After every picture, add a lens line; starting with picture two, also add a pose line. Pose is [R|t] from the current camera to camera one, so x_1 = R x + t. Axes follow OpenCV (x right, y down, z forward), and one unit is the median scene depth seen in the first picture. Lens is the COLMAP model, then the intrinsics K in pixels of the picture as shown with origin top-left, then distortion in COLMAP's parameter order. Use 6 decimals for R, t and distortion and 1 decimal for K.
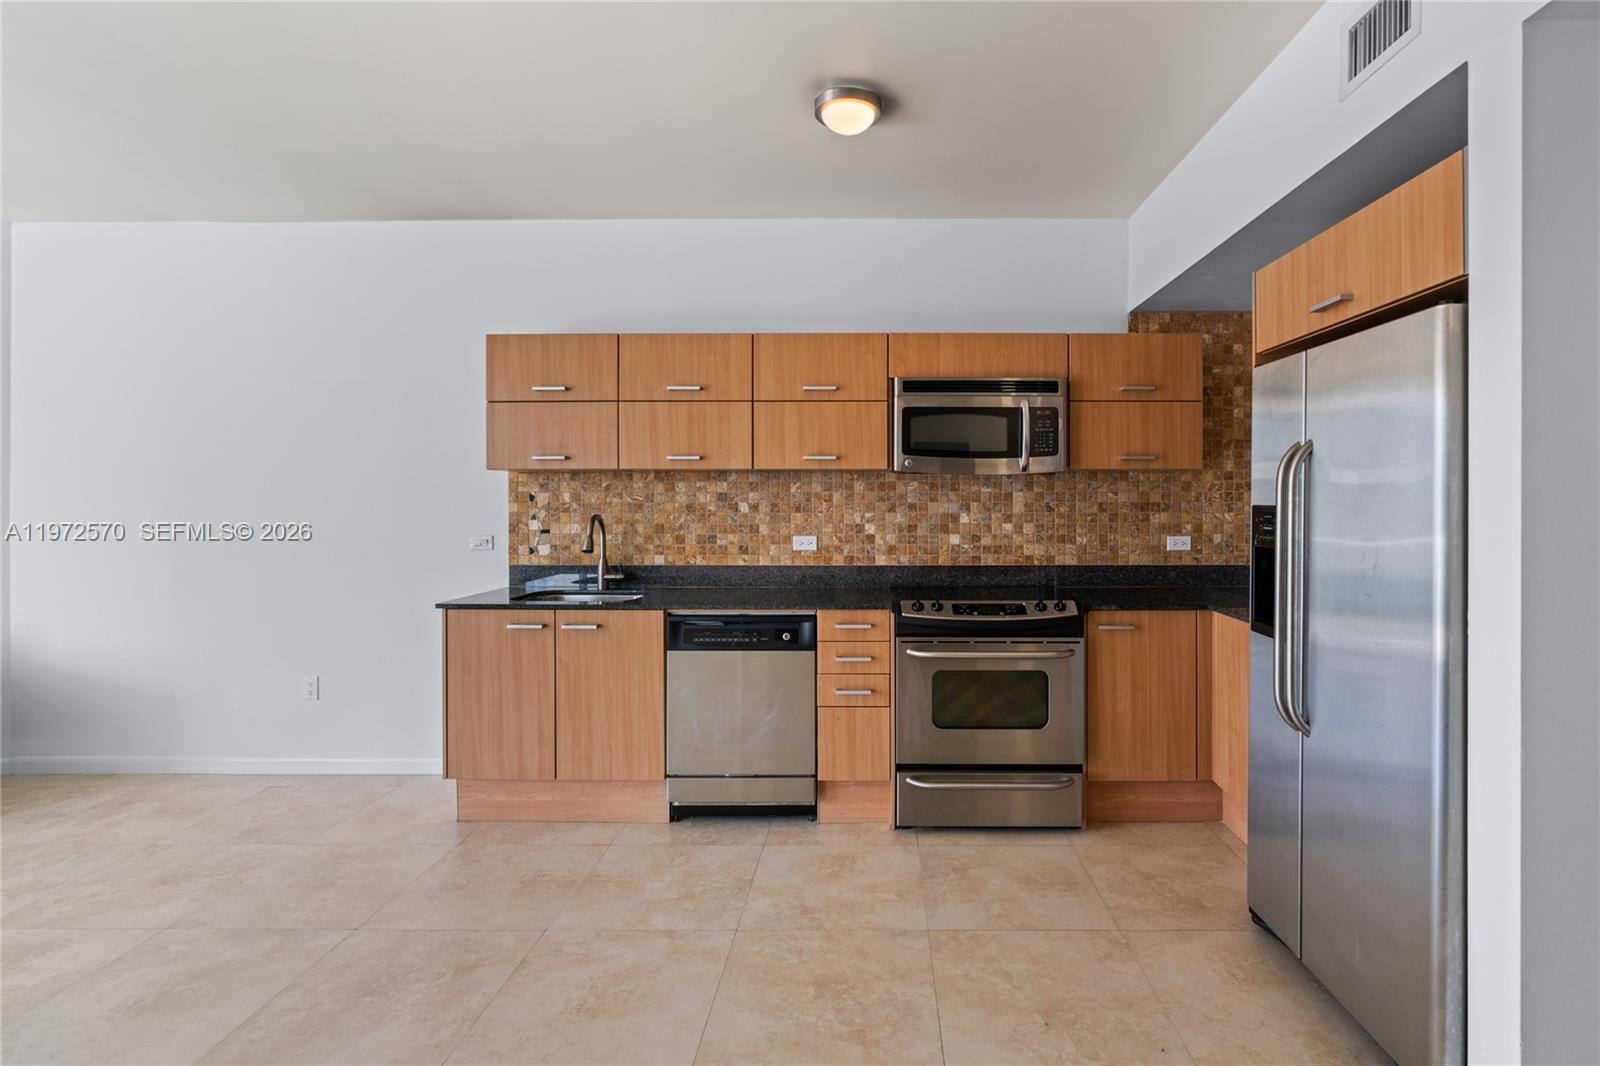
lens RADIAL K [[729.1, 0, 748.3], [0, 729.1, 501.2], [0, 0, 1]] dist [-0.011447, 0.005438]
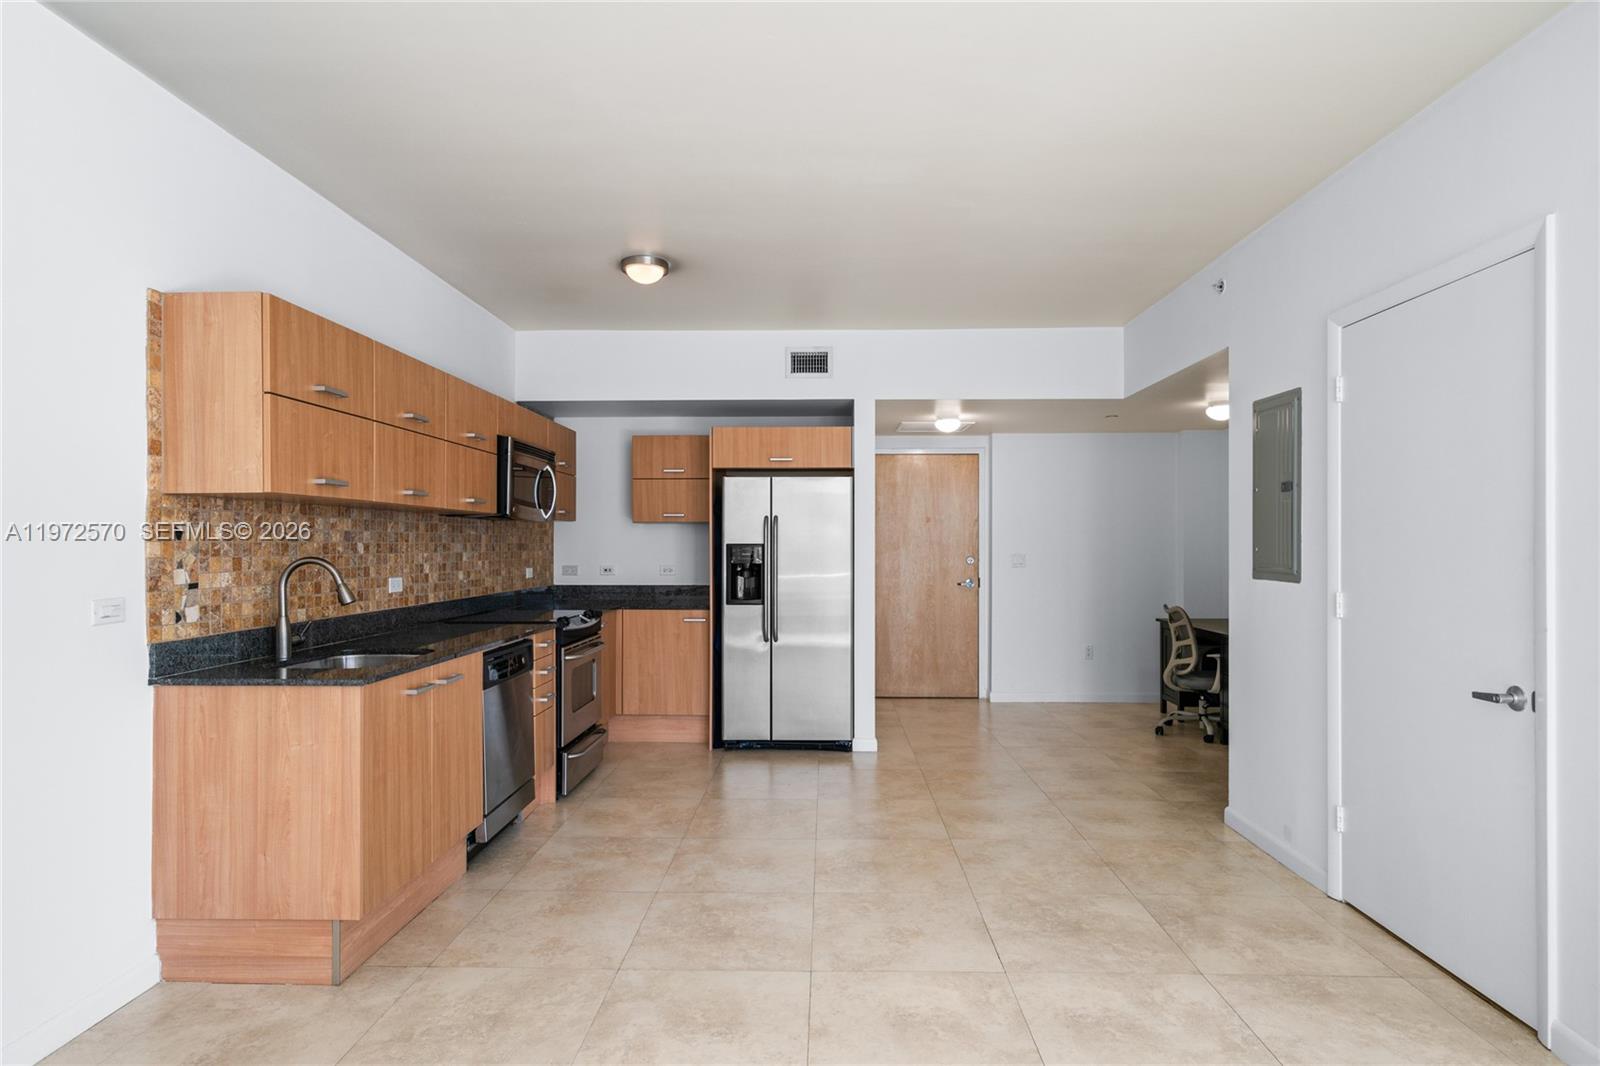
lens RADIAL K [[865.5, 0, 802.4], [0, 865.5, 539.2], [0, 0, 1]] dist [0.000412, 0.000255]
pose [[0.022836, 0.006854, 0.999716, -1.047243], [0.004061, 0.999968, -0.006949, 0.007147], [-0.999731, 0.004218, 0.022807, 0.438129]]
